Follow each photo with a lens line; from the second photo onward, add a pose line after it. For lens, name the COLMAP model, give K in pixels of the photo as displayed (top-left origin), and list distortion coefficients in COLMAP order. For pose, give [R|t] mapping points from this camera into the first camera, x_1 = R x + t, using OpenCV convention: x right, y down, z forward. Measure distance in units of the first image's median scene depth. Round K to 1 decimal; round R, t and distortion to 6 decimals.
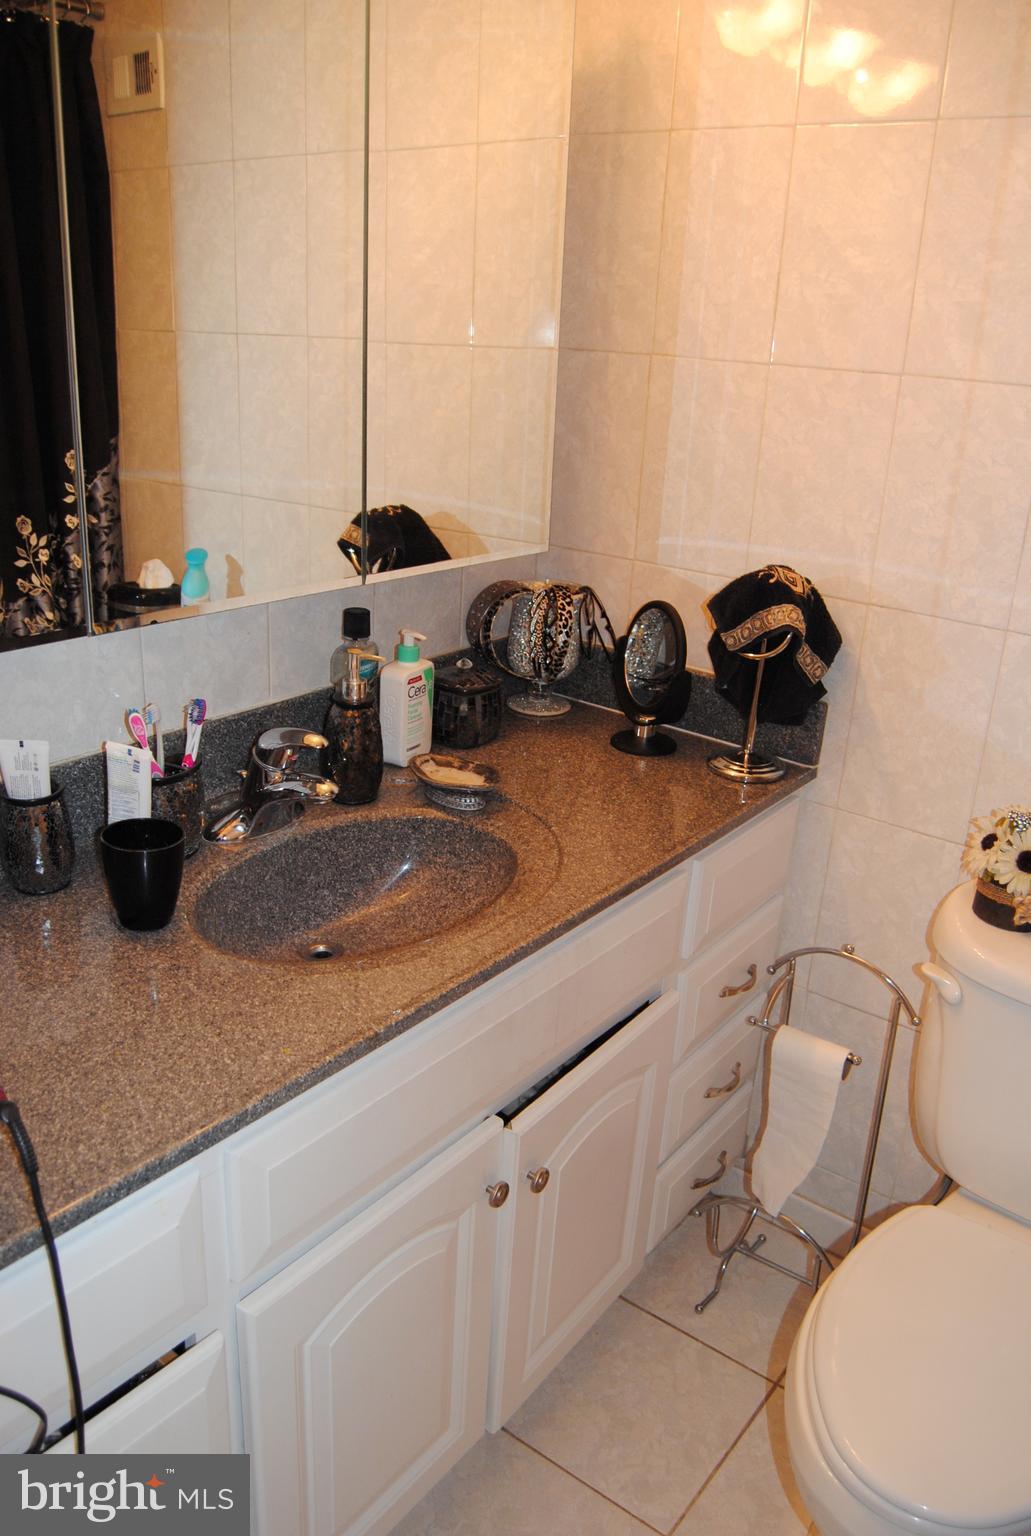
lens RADIAL K [[1200.9, 0, 538.7], [0, 1200.9, 797.4], [0, 0, 1]] dist [-0.095434, 0.035876]
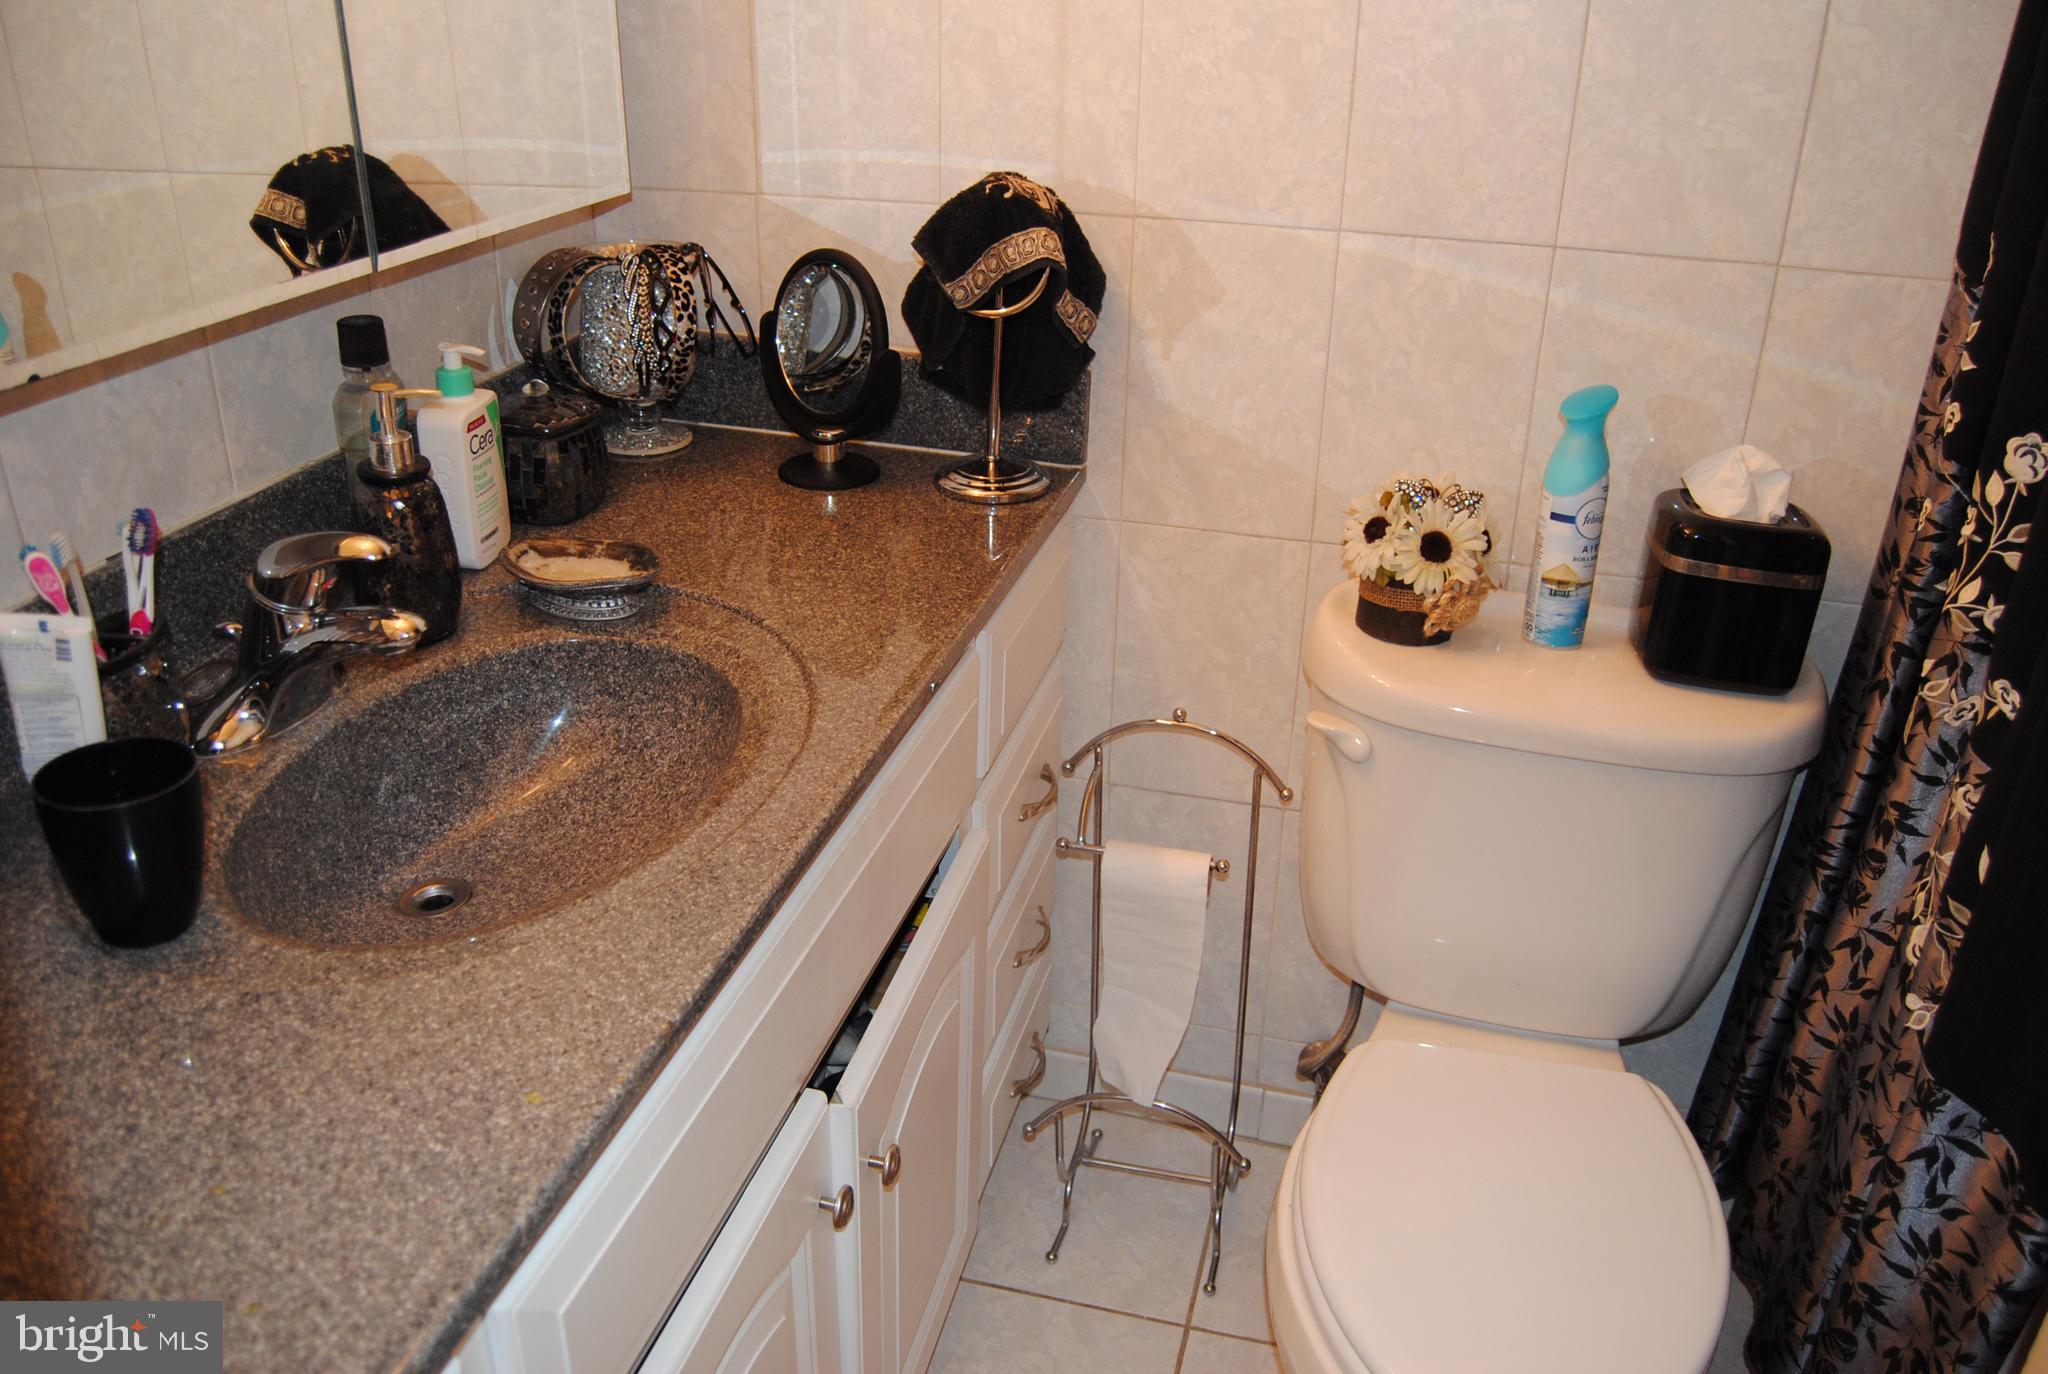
lens RADIAL K [[1601.2, 0, 1049.3], [0, 1601.2, 679.7], [0, 0, 1]] dist [-0.095434, 0.035876]
pose [[0.925436, -0.194858, 0.324960, -0.119677], [0.166116, 0.979465, 0.114253, -0.014573], [-0.340550, -0.051753, 0.938801, 0.148308]]
